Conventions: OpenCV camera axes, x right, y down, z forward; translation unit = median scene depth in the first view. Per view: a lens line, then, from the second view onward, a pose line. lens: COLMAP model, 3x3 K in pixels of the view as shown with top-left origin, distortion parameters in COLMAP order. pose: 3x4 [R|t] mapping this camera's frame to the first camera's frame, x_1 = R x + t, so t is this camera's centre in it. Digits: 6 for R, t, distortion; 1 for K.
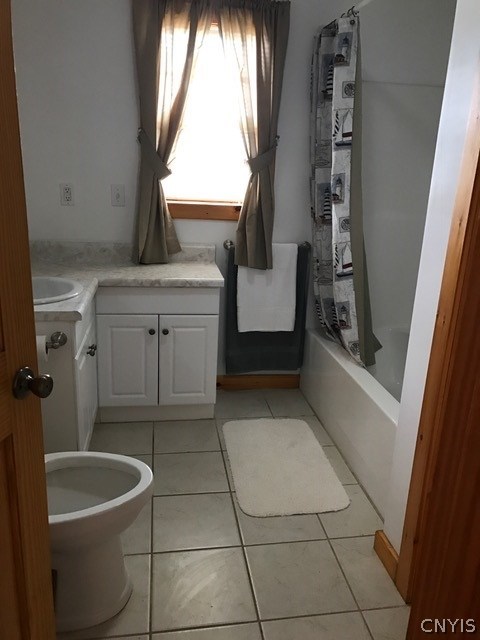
lens RADIAL K [[520.2, 0, 256.0], [0, 520.2, 320.2], [0, 0, 1]] dist [0.017751, 0.002465]
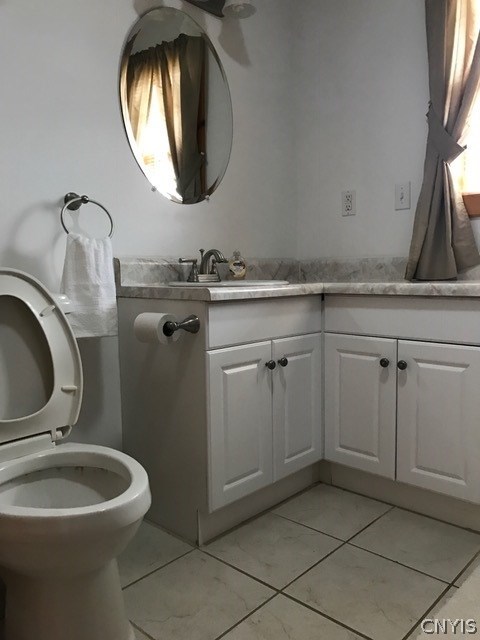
lens RADIAL K [[520.2, 0, 256.0], [0, 520.2, 320.2], [0, 0, 1]] dist [0.017751, 0.002465]
pose [[0.617543, 0.020972, -0.786258, 0.223054], [-0.183702, 0.975843, -0.118254, 0.075700], [0.764784, 0.217464, 0.606478, 0.416640]]
